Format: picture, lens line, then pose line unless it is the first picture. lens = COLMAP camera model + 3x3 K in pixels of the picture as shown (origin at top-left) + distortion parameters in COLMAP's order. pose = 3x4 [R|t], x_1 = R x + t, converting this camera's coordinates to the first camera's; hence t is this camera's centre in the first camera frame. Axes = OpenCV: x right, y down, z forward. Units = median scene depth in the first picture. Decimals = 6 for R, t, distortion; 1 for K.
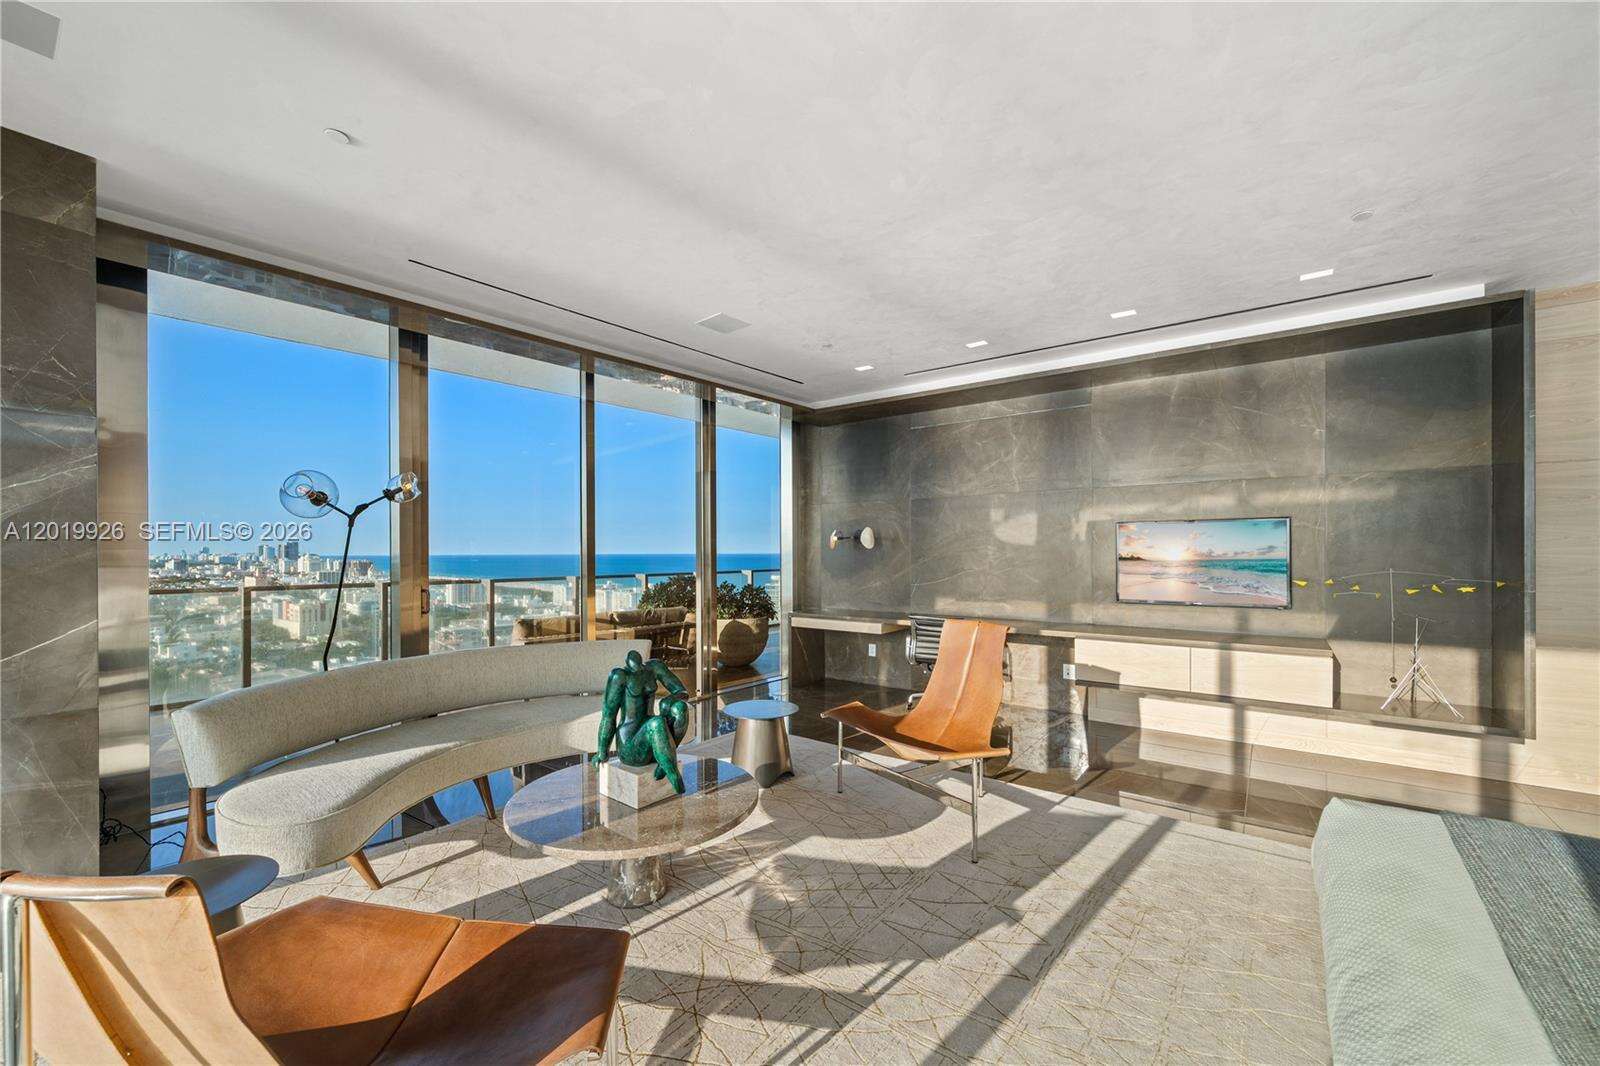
lens RADIAL K [[633.5, 0, 801.7], [0, 633.5, 538.3], [0, 0, 1]] dist [-0.000131, -0.000024]
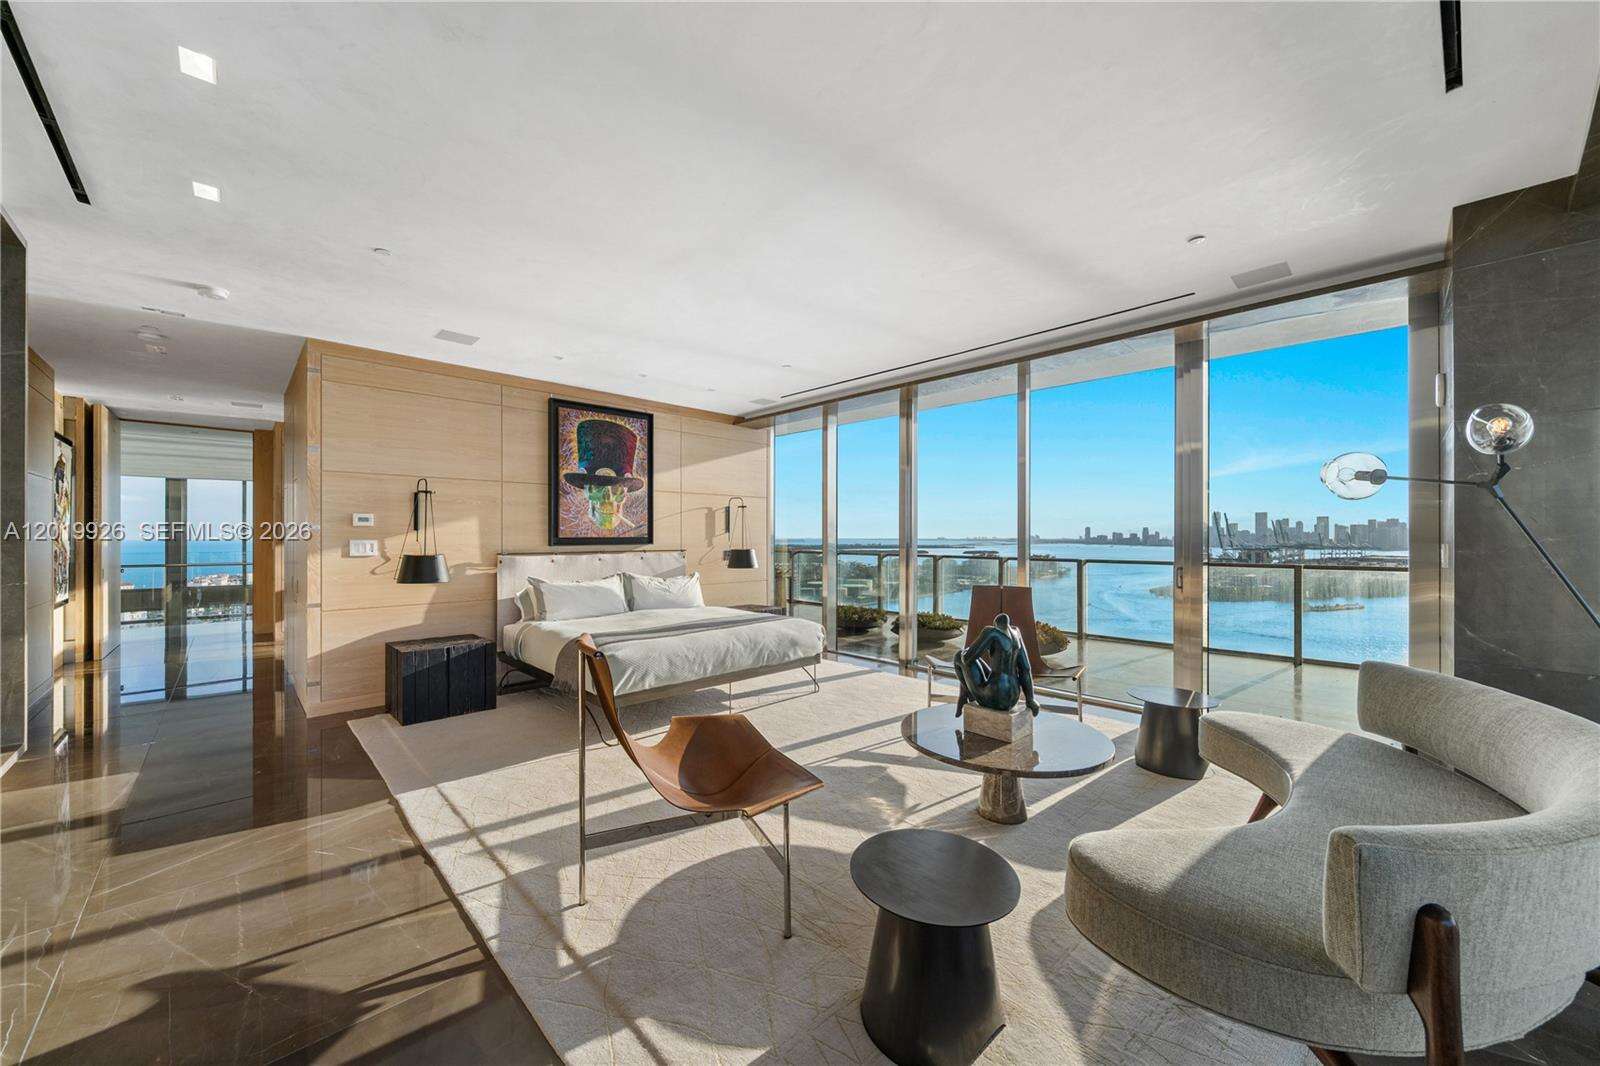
lens RADIAL K [[633.5, 0, 801.7], [0, 633.5, 538.3], [0, 0, 1]] dist [-0.000131, -0.000024]
pose [[-0.987729, 0.004614, 0.156110, -0.073813], [0.004601, 0.999989, -0.000449, 0.033939], [-0.156110, 0.000275, -0.987740, 2.302686]]
